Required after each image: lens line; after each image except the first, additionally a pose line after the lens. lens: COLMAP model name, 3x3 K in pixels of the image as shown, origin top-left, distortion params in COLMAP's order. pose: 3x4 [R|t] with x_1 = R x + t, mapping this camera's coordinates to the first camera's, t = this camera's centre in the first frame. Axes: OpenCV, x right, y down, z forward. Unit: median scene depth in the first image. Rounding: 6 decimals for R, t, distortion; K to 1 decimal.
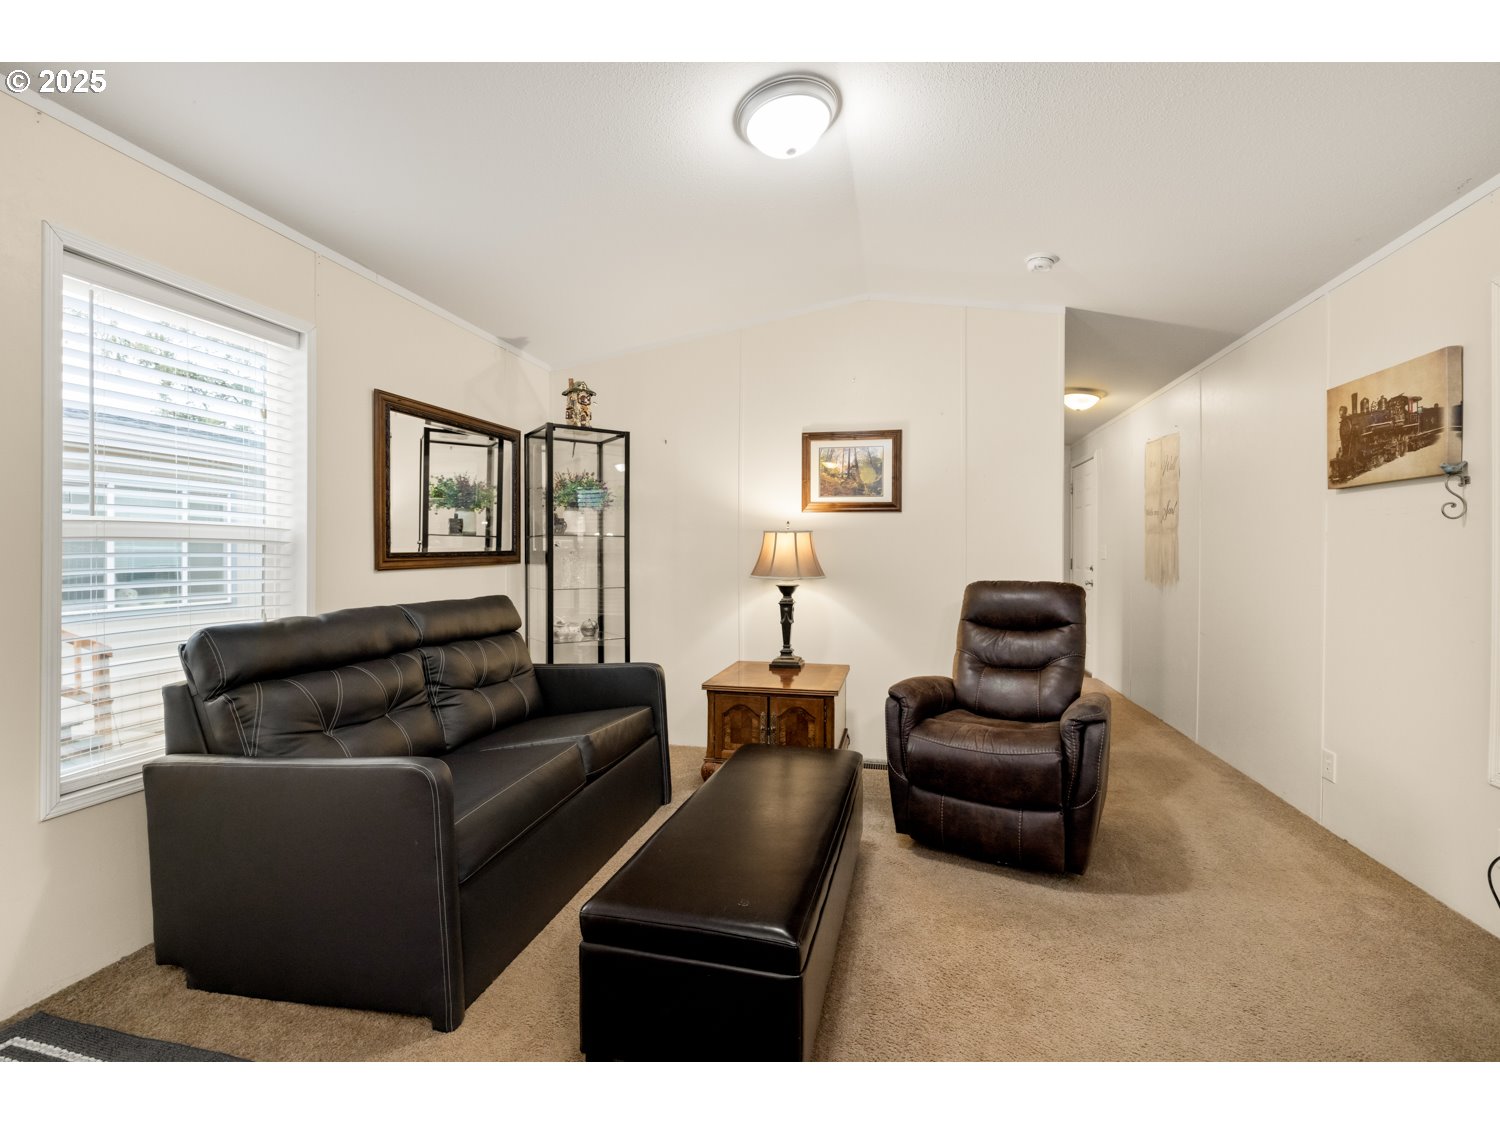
lens RADIAL K [[671.3, 0, 750.0], [0, 671.3, 562.5], [0, 0, 1]] dist [-0.001760, -0.000120]
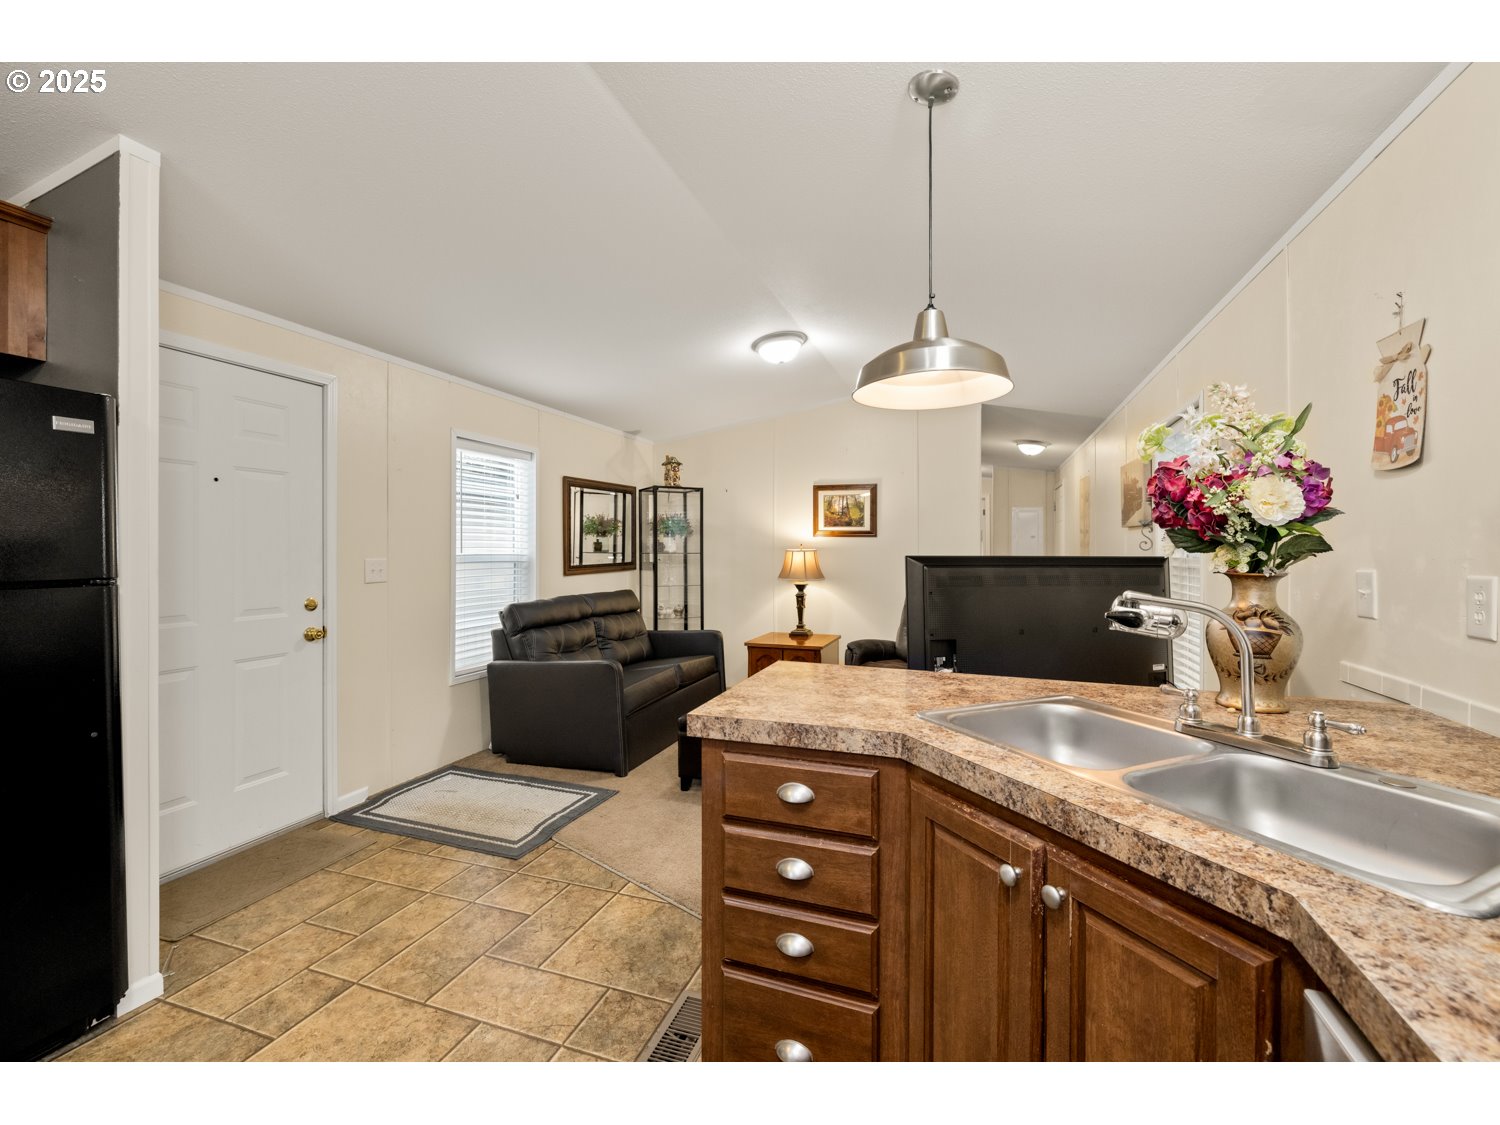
lens RADIAL K [[671.3, 0, 750.0], [0, 671.3, 562.5], [0, 0, 1]] dist [-0.001760, -0.000120]
pose [[0.992555, -0.000690, -0.121796, 0.133461], [0.001606, 0.999971, 0.007426, -0.030415], [0.121787, -0.007566, 0.992527, -0.609842]]
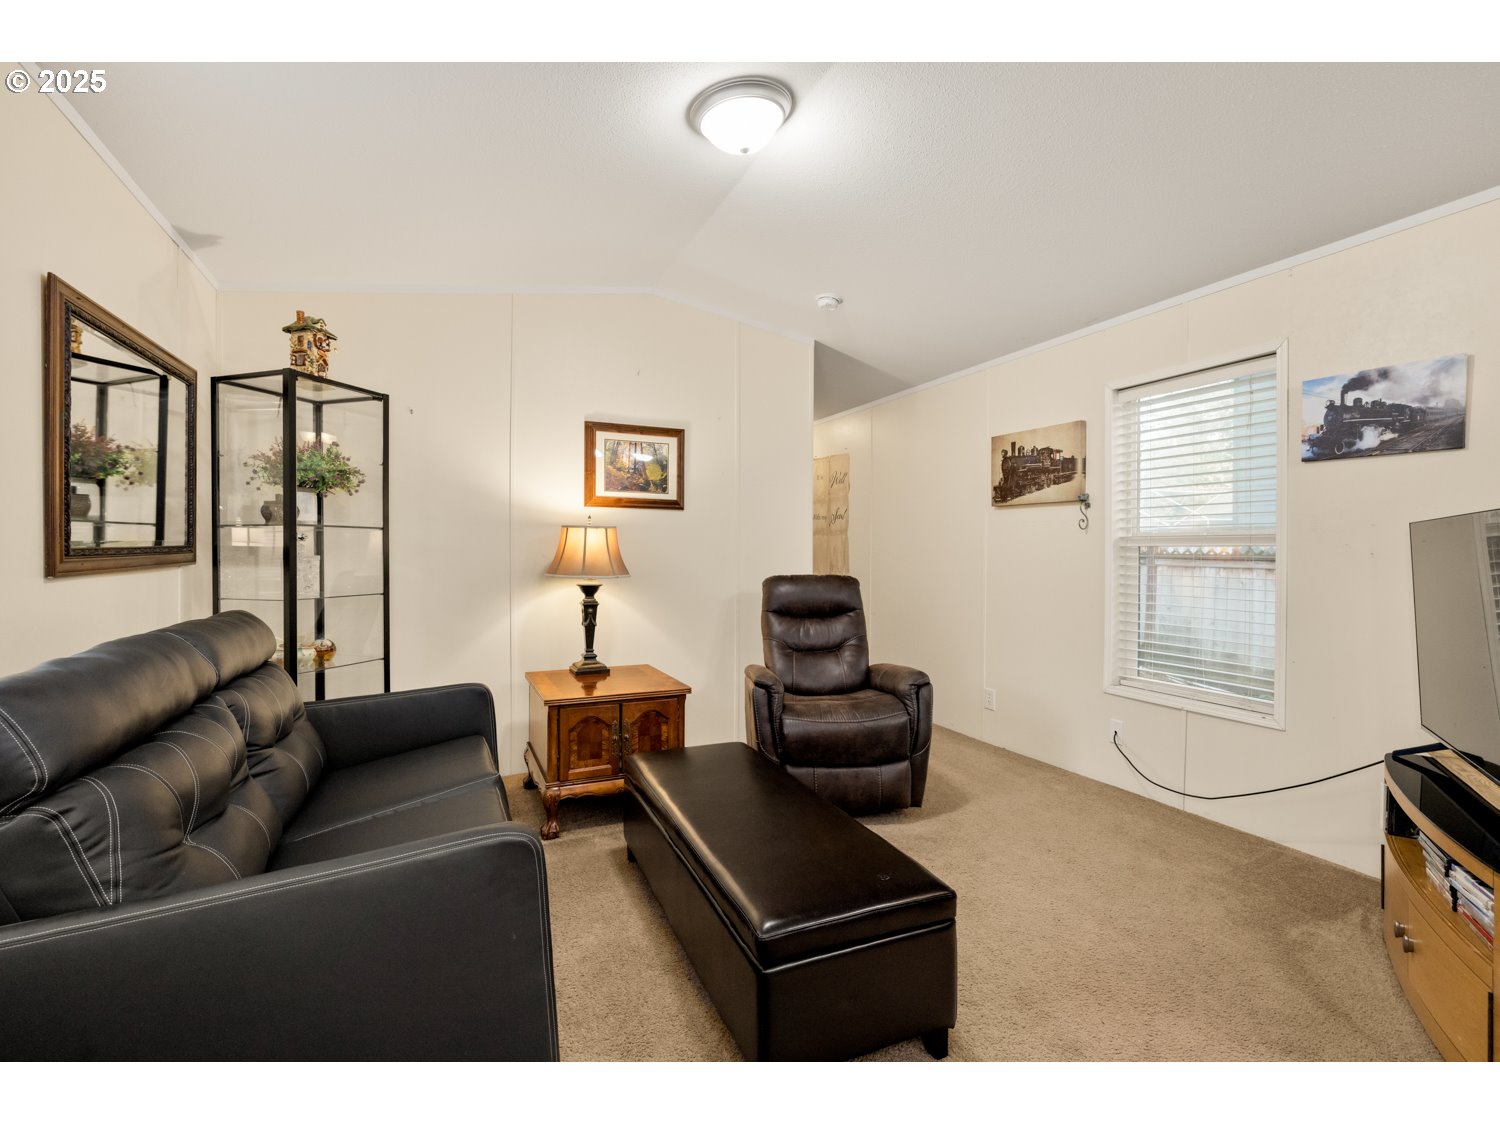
lens RADIAL K [[691.9, 0, 750.0], [0, 691.9, 562.5], [0, 0, 1]] dist [0.001365, 0.000344]
pose [[0.795933, -0.008729, 0.605322, -0.356726], [0.006732, 0.999962, 0.005567, -0.000643], [-0.605348, -0.000356, 0.795961, 0.107977]]
